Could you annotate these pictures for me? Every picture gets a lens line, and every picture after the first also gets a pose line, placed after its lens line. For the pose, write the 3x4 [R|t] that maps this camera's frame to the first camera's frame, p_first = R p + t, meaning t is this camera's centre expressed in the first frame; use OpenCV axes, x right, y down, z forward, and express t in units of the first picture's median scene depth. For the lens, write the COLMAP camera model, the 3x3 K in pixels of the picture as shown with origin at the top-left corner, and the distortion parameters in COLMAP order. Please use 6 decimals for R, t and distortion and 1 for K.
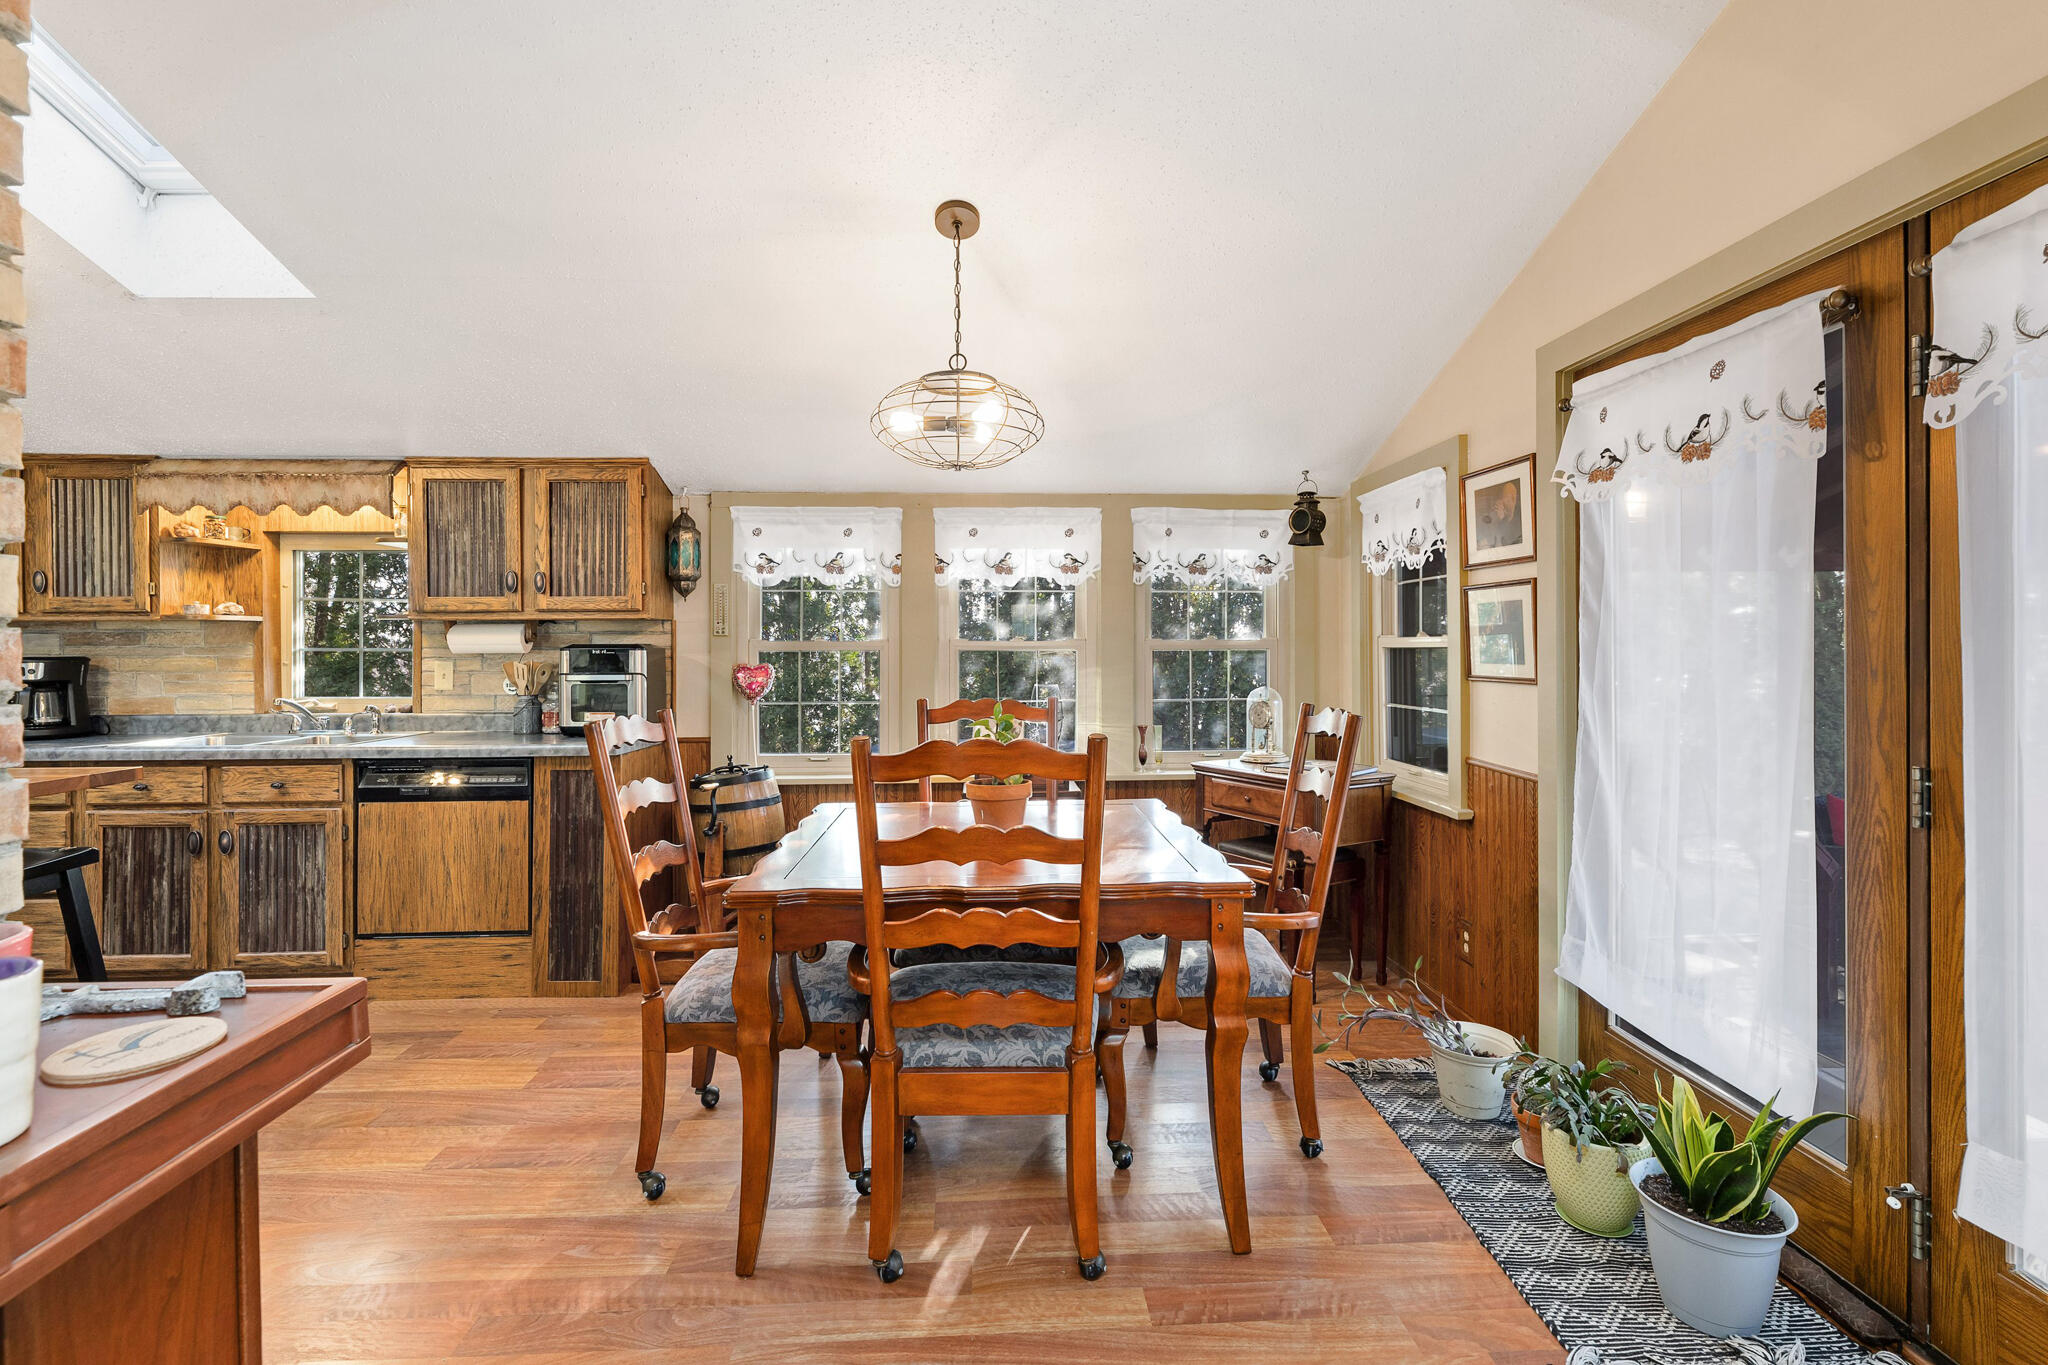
lens RADIAL K [[928.8, 0, 1029.0], [0, 928.8, 647.3], [0, 0, 1]] dist [-0.002809, -0.000582]
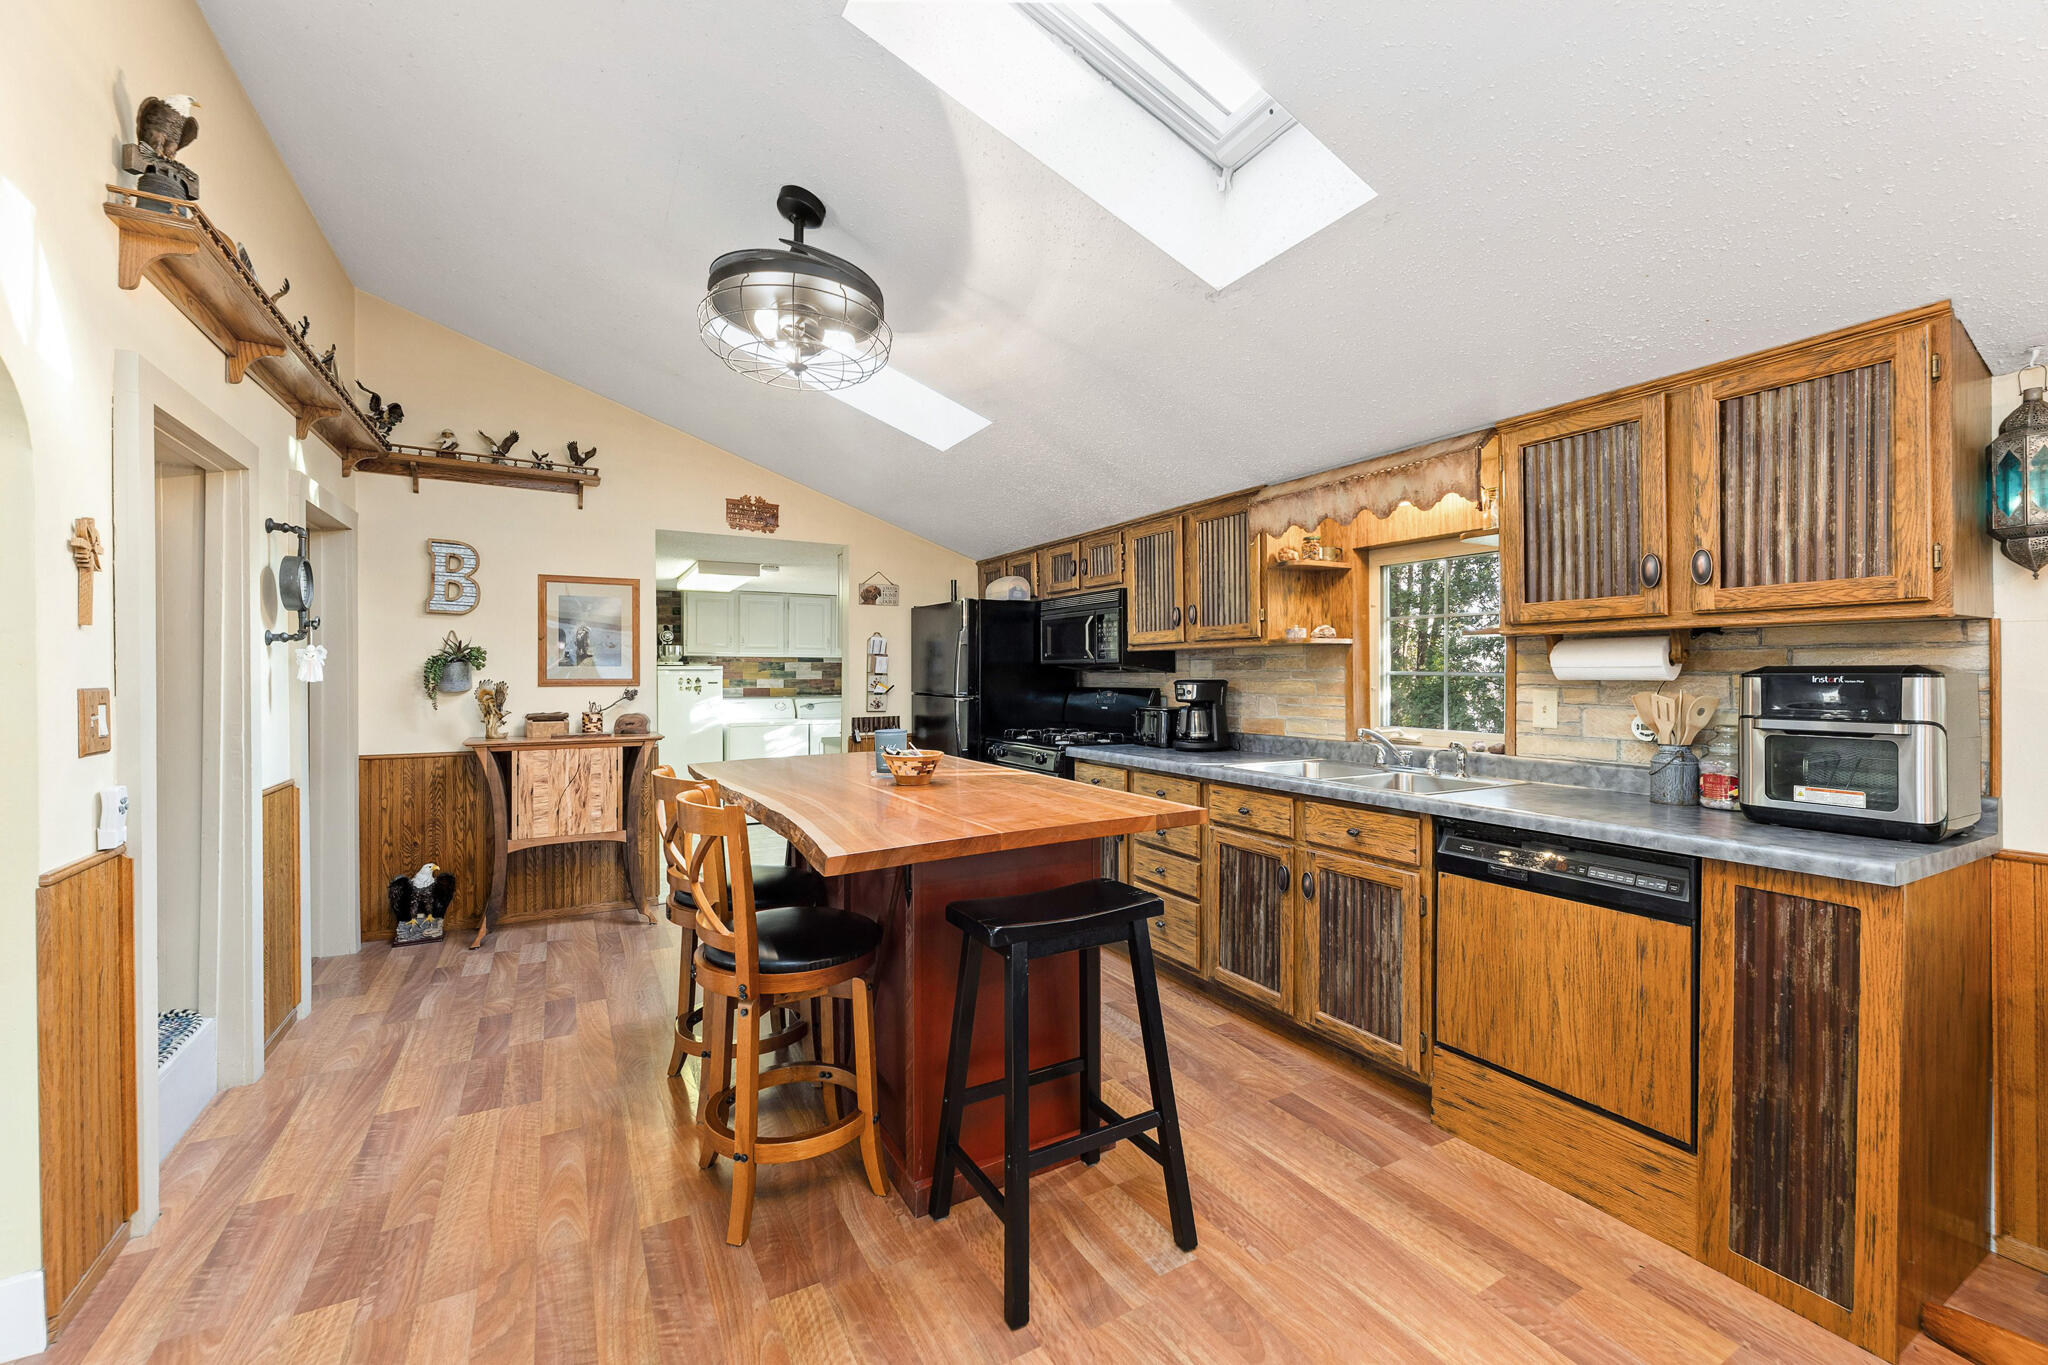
lens RADIAL K [[835.6, 0, 1030.4], [0, 835.6, 672.8], [0, 0, 1]] dist [-0.000996, 0.000142]
pose [[0.452627, 0.001792, -0.891698, -0.232901], [0.000144, 0.999998, 0.002083, -0.000398], [0.891700, -0.001072, 0.452626, 0.347220]]
